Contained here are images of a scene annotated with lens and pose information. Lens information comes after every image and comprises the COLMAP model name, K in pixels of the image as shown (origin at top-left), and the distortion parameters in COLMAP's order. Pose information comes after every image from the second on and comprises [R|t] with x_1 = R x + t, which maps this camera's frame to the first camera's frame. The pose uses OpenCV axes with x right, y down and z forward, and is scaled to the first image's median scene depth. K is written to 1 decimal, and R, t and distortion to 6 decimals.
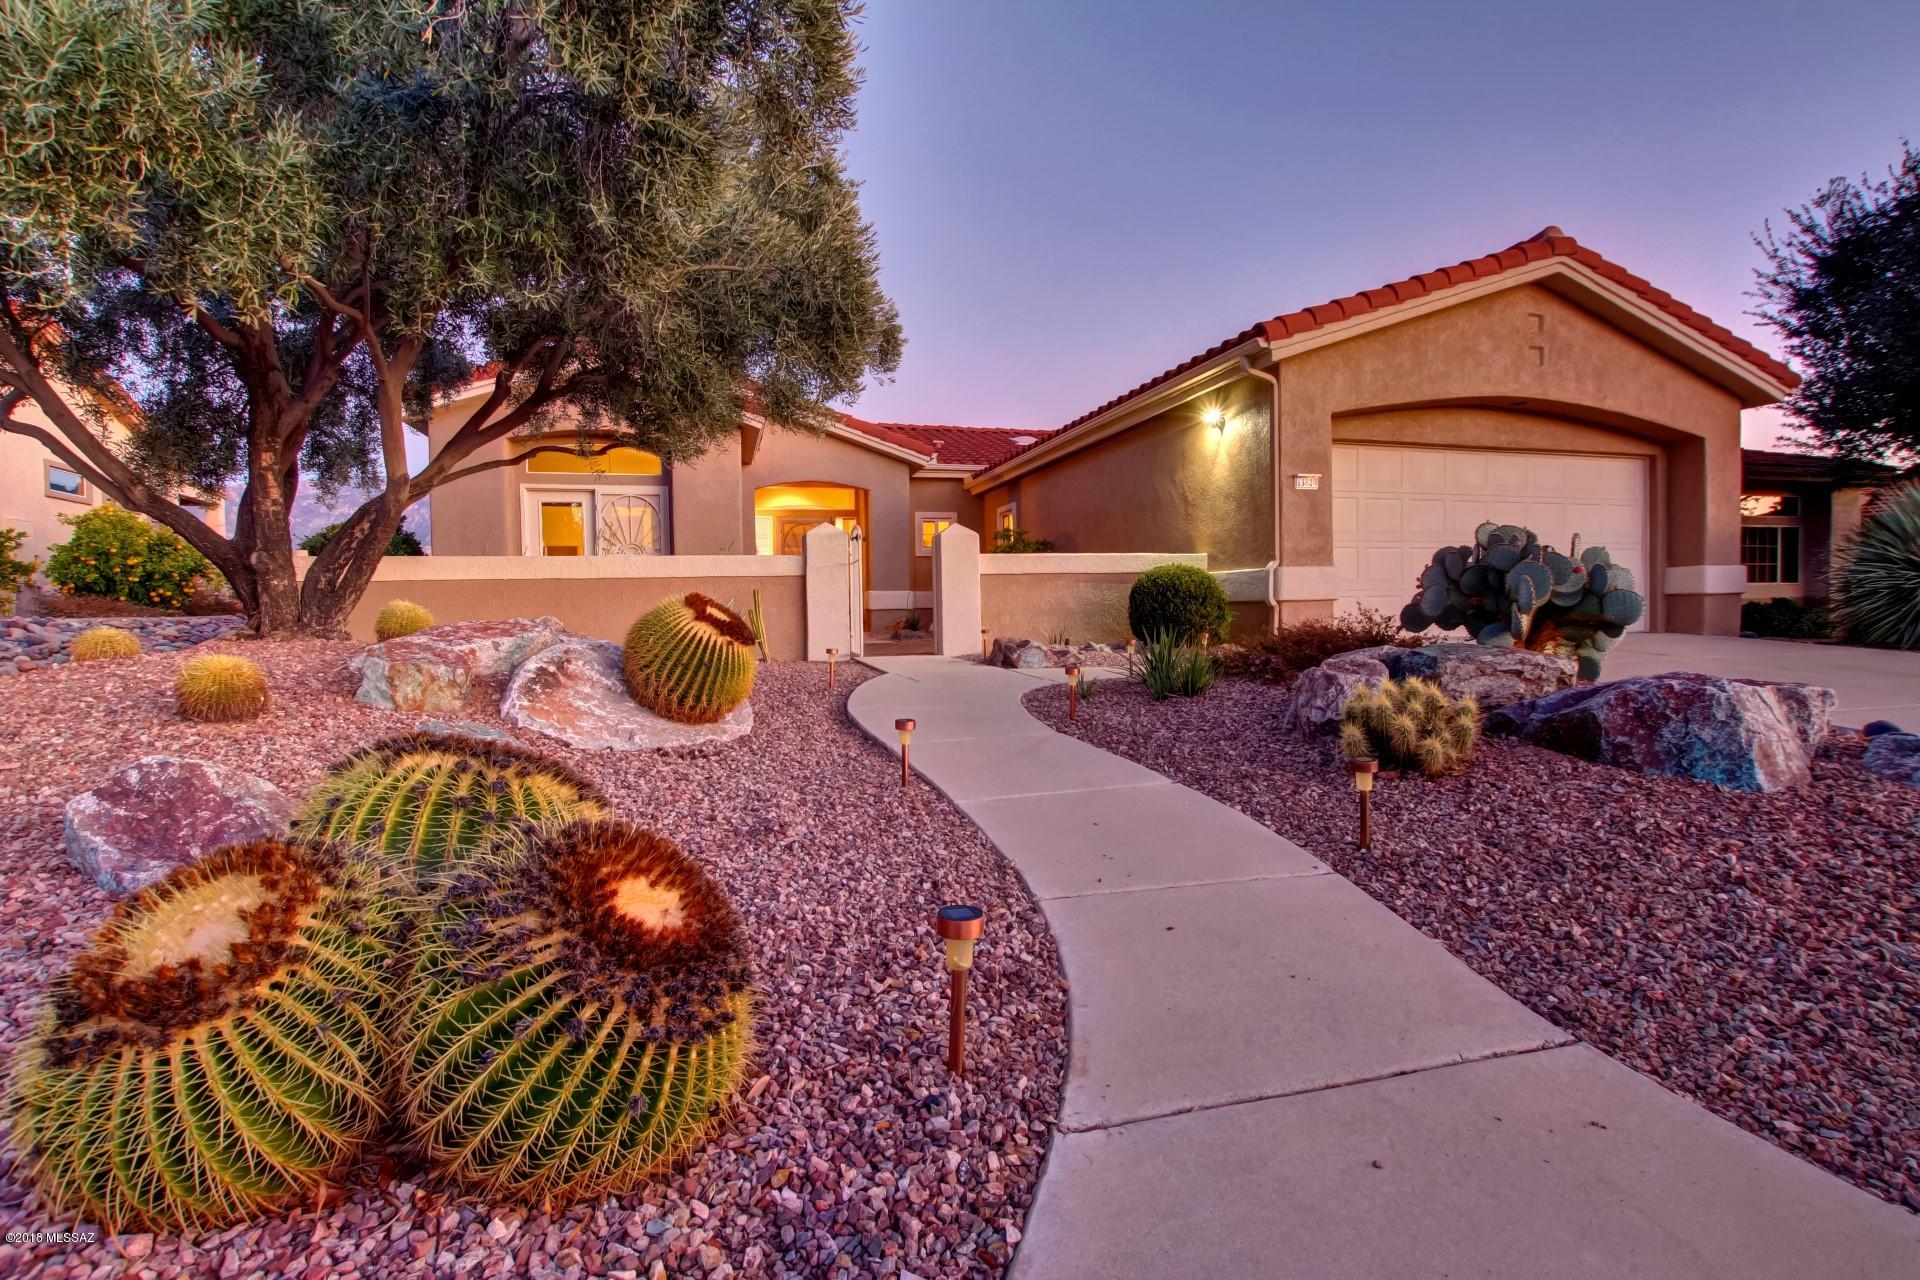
lens RADIAL K [[892.5, 0, 956.2], [0, 892.5, 615.1], [0, 0, 1]] dist [-0.038643, 0.006355]
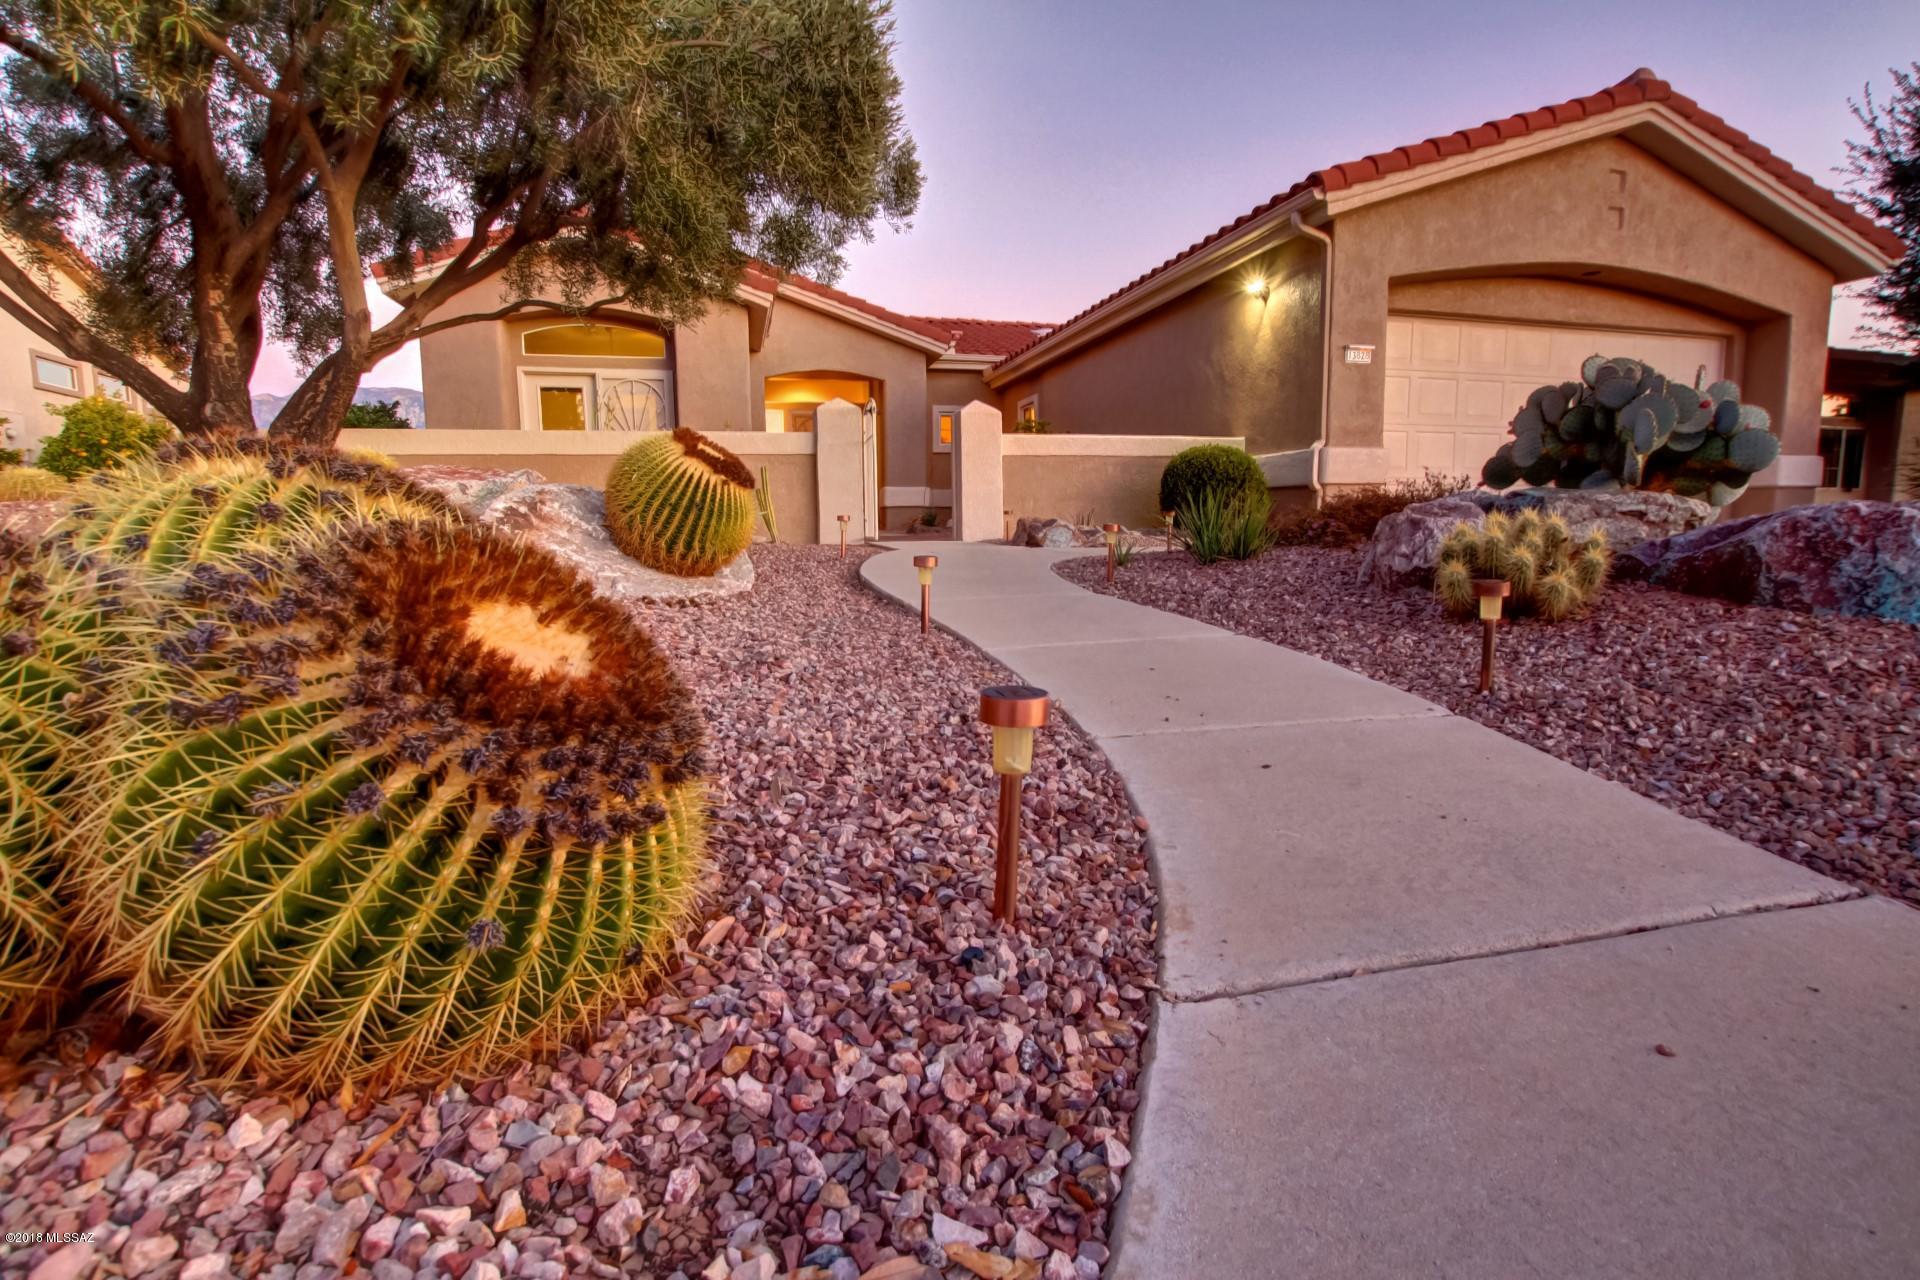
lens RADIAL K [[892.5, 0, 956.2], [0, 892.5, 615.1], [0, 0, 1]] dist [-0.038643, 0.006355]
pose [[0.999833, 0.006254, -0.017143, -0.024191], [-0.004631, 0.995644, 0.093123, 0.180448], [0.017651, -0.093028, 0.995507, 0.275372]]
